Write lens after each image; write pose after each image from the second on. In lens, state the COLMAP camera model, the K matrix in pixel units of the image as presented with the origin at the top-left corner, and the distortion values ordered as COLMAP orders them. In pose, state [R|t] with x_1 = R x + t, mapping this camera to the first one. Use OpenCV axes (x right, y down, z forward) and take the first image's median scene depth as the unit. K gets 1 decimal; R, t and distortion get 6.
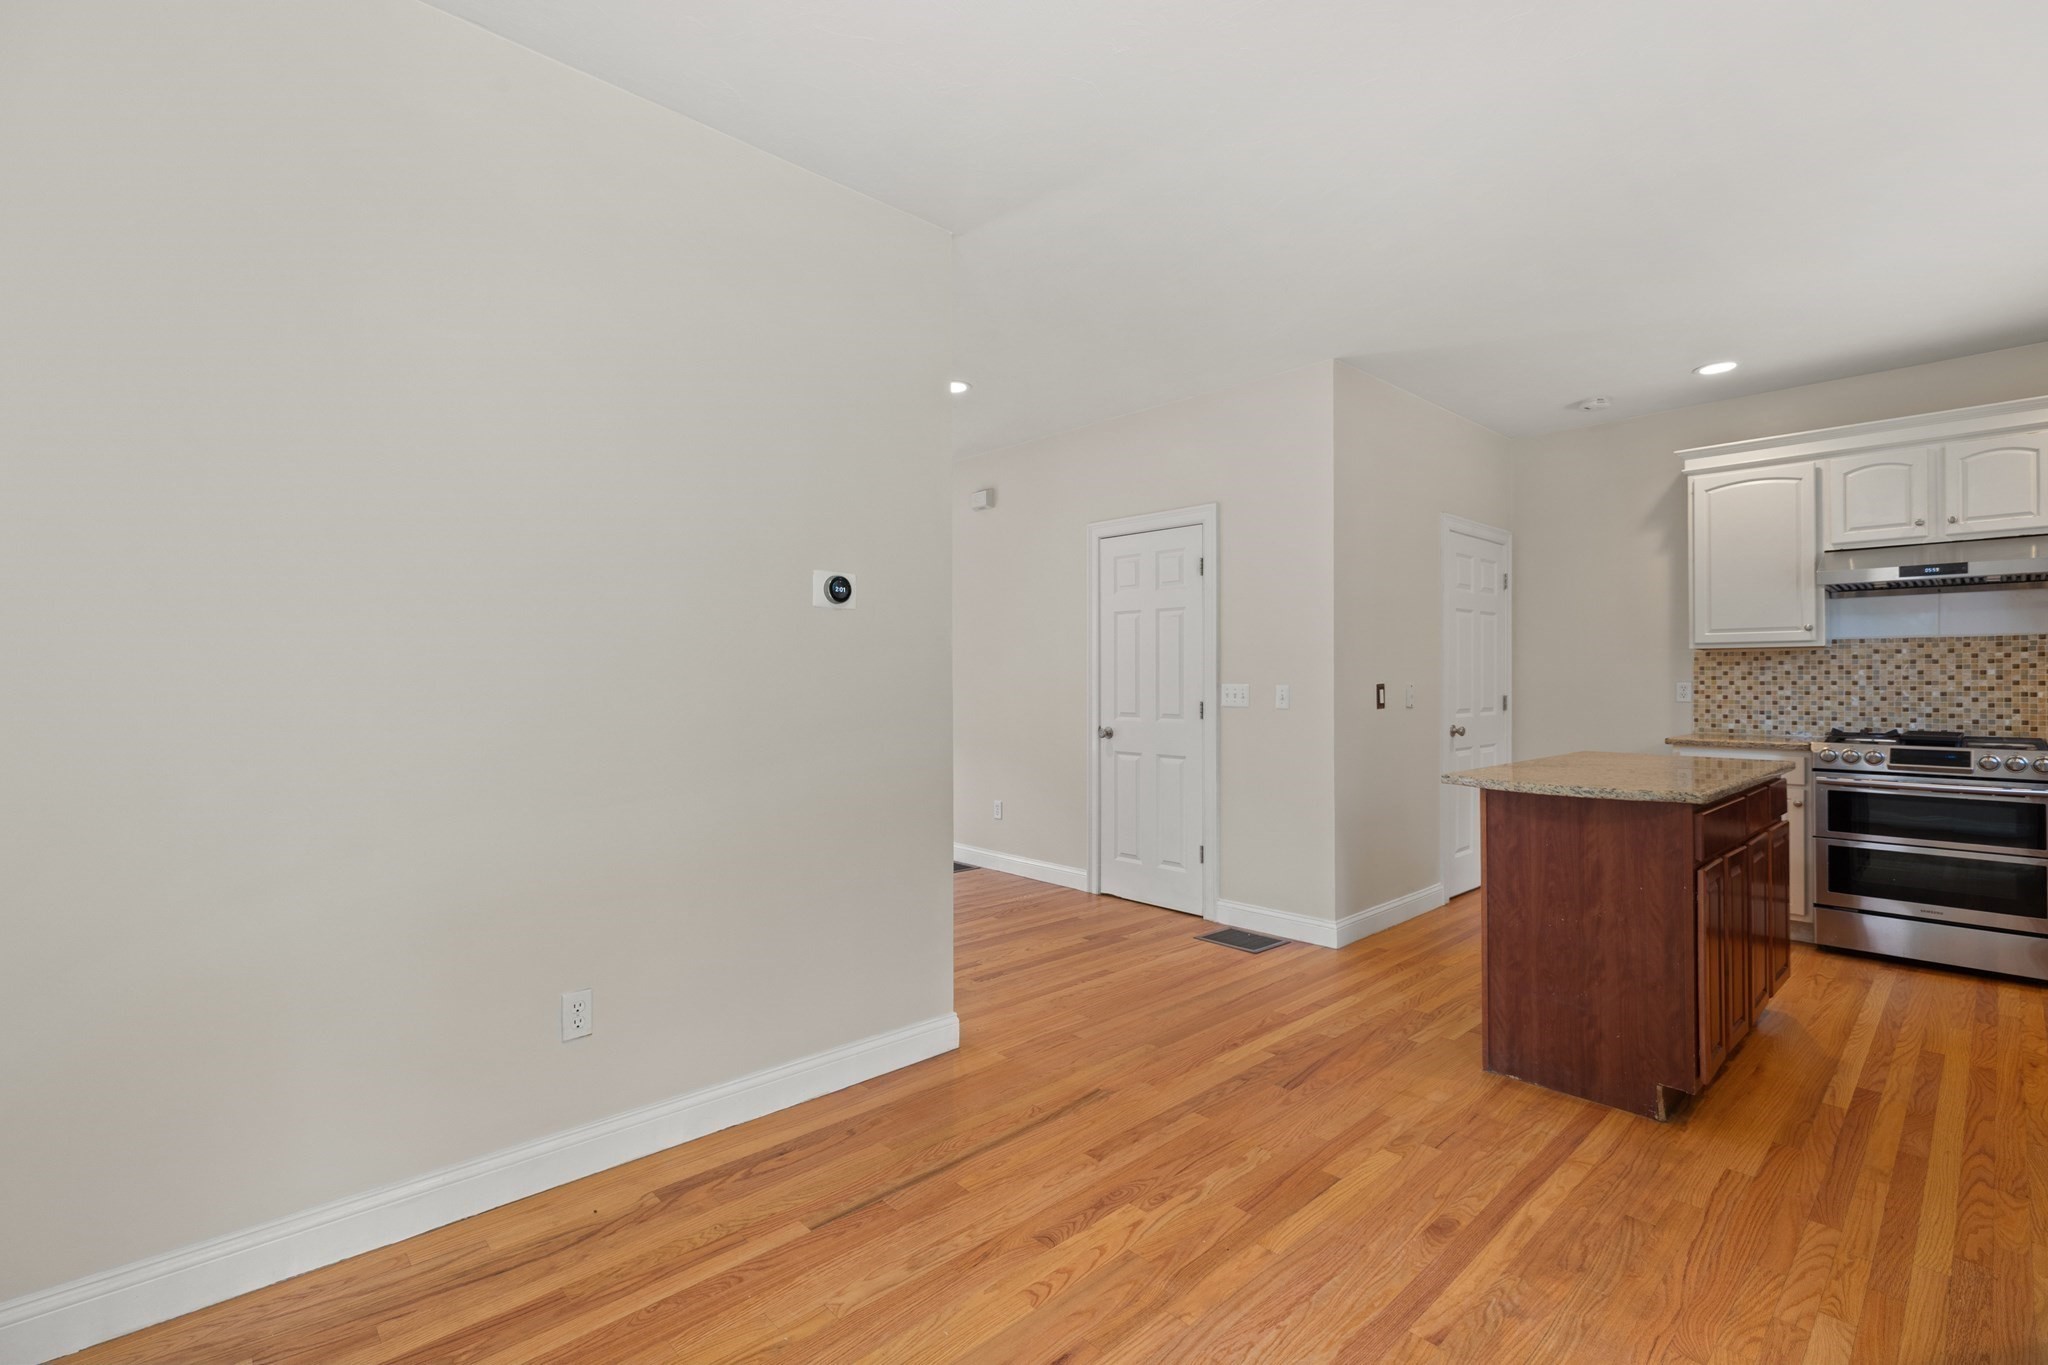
lens RADIAL K [[916.9, 0, 1020.7], [0, 916.9, 682.2], [0, 0, 1]] dist [0.003706, 0.000069]
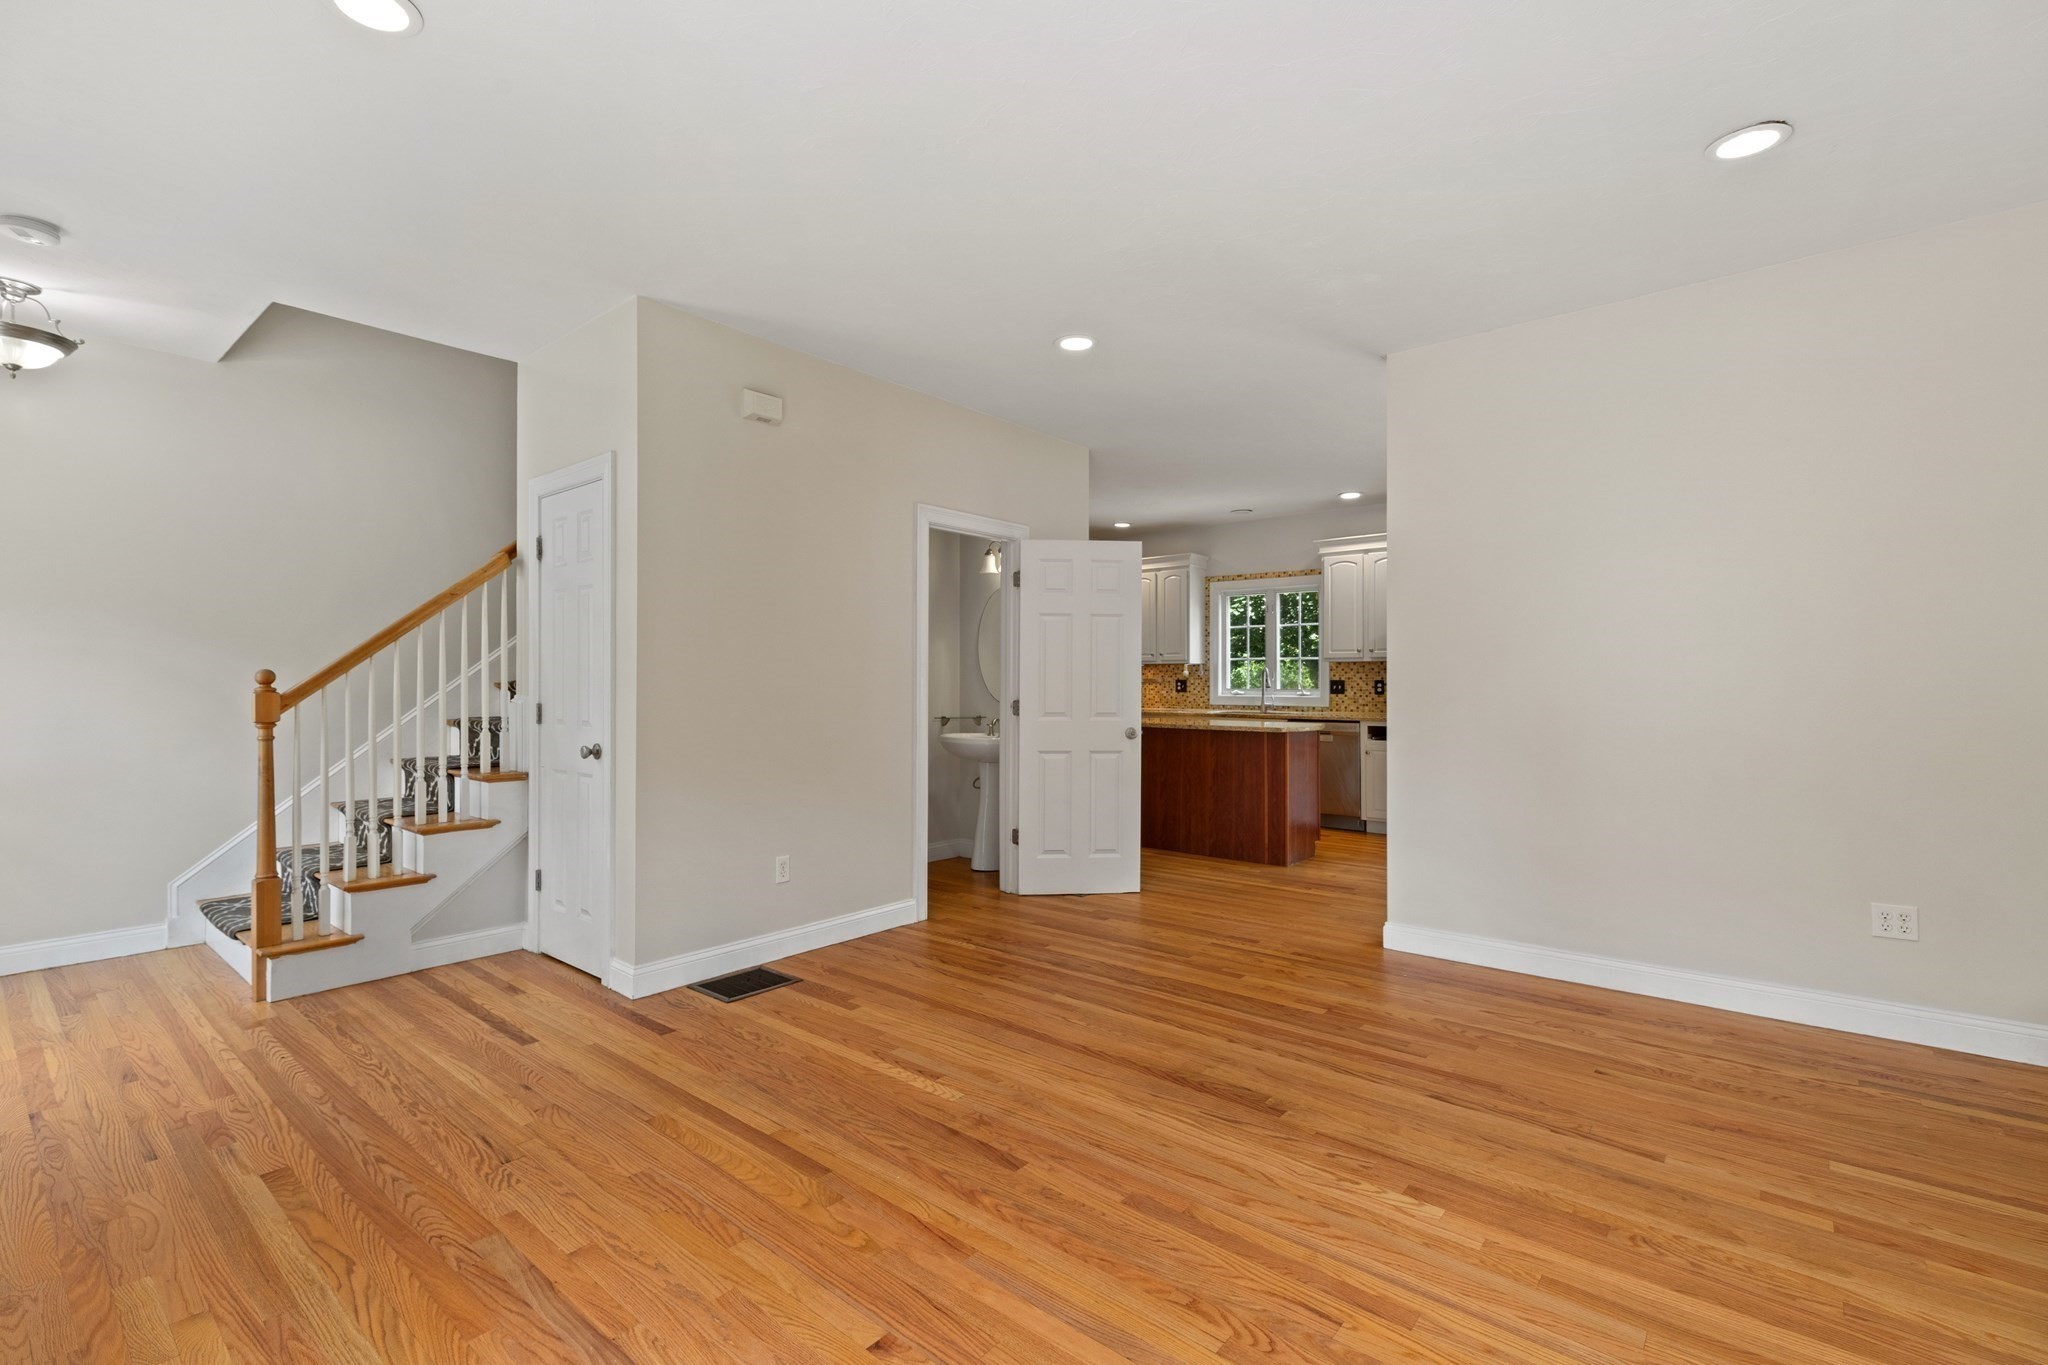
lens RADIAL K [[916.9, 0, 1020.7], [0, 916.9, 682.2], [0, 0, 1]] dist [0.003706, 0.000069]
pose [[-0.121750, 0.000480, 0.992561, -1.026926], [0.011287, 0.999936, 0.000901, 0.001852], [-0.992497, 0.011313, -0.121747, 1.288775]]
